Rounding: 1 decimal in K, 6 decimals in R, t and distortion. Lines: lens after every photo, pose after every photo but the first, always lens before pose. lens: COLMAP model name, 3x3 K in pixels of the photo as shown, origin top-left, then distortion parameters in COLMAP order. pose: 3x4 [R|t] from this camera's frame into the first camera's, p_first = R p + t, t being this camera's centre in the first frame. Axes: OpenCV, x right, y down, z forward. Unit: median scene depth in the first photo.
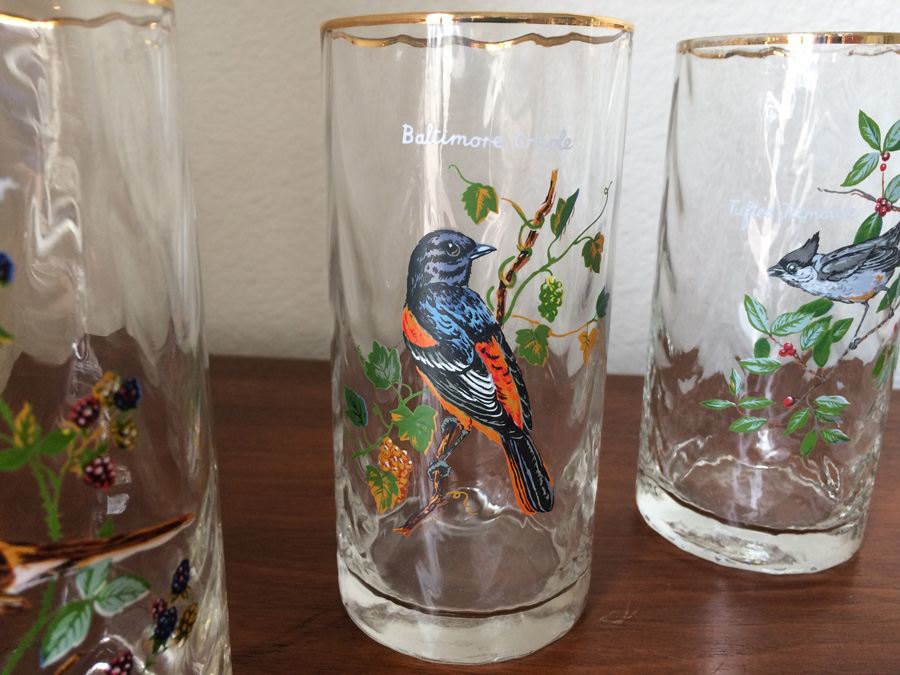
lens RADIAL K [[763.9, 0, 450.6], [0, 763.9, 345.8], [0, 0, 1]] dist [0.038182, -0.078404]
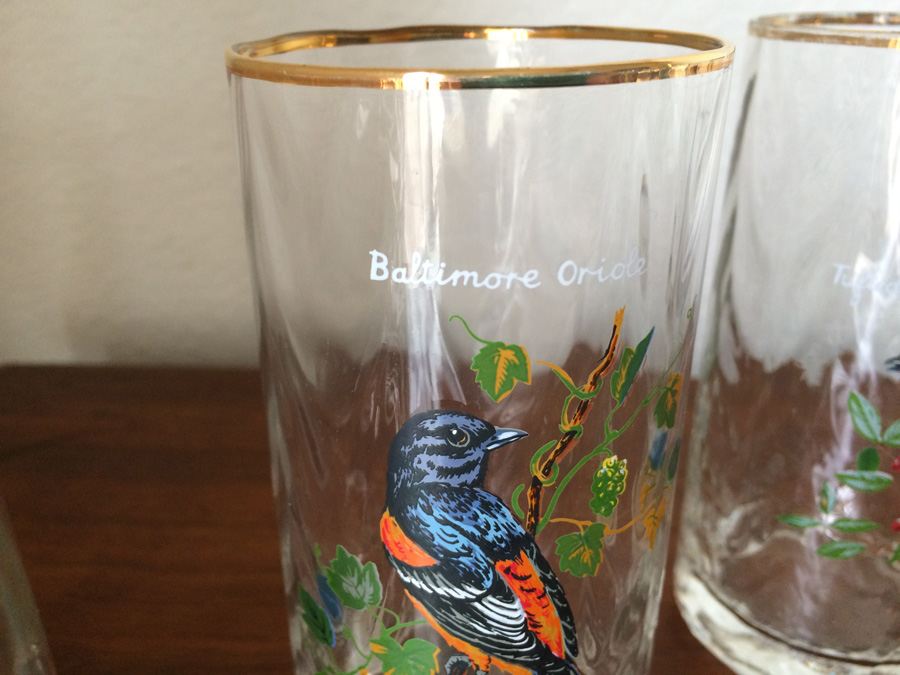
lens RADIAL K [[763.9, 0, 448.2], [0, 763.9, 331.2], [0, 0, 1]] dist [0.038182, -0.078404]
pose [[0.998547, -0.038497, 0.037716, -0.024811], [0.034112, 0.993268, 0.110701, -0.273192], [-0.041724, -0.109253, 0.993138, 0.377145]]
